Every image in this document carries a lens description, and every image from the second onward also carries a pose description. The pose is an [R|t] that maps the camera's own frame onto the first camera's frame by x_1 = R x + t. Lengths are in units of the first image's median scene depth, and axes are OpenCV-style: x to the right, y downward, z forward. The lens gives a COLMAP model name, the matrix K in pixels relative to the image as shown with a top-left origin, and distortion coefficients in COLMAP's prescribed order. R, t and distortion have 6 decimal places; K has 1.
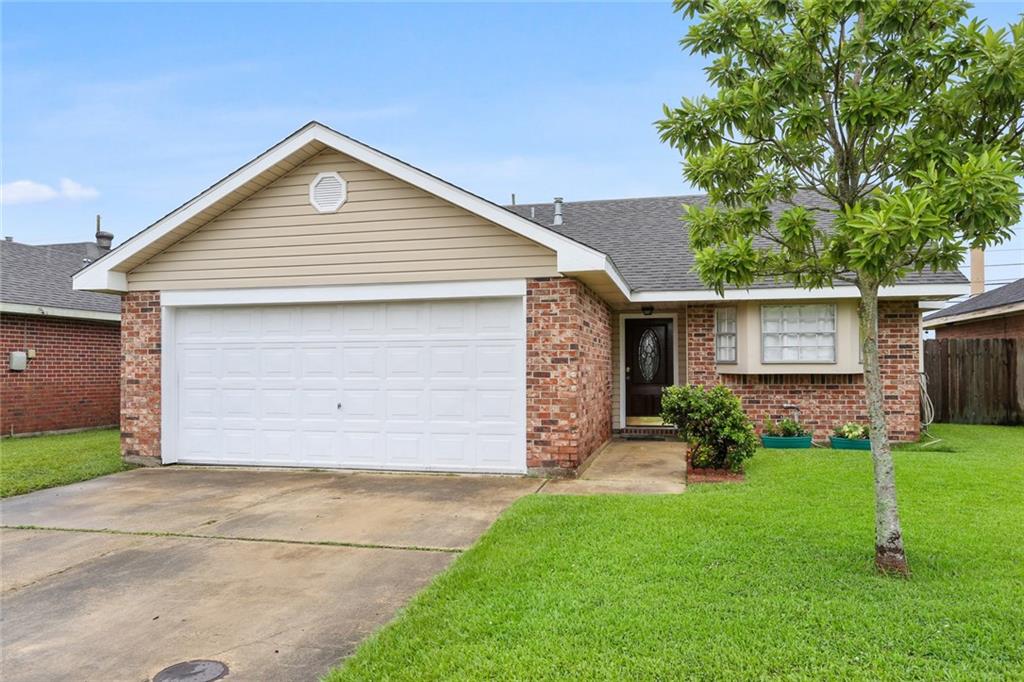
lens RADIAL K [[767.3, 0, 515.7], [0, 767.3, 361.6], [0, 0, 1]] dist [0.004533, 0.000471]
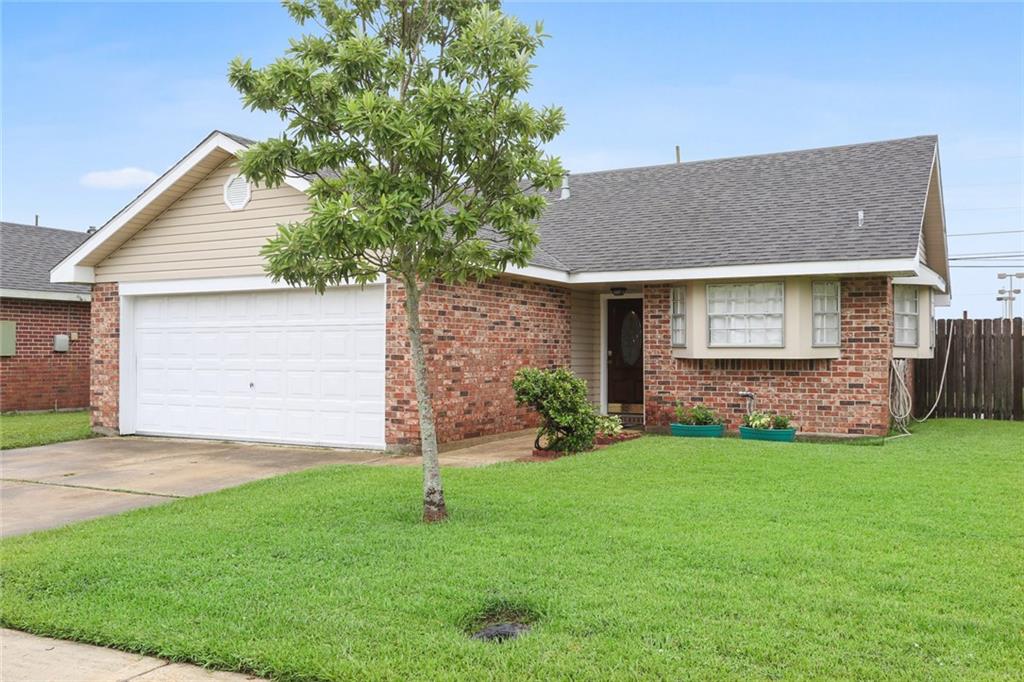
lens RADIAL K [[919.0, 0, 510.7], [0, 919.0, 340.4], [0, 0, 1]] dist [0.052941, 0.009507]
pose [[0.963060, 0.000843, -0.269287, 0.459291], [-0.001674, 0.999995, -0.002855, -0.002874], [0.269283, 0.003201, 0.963056, -0.165456]]
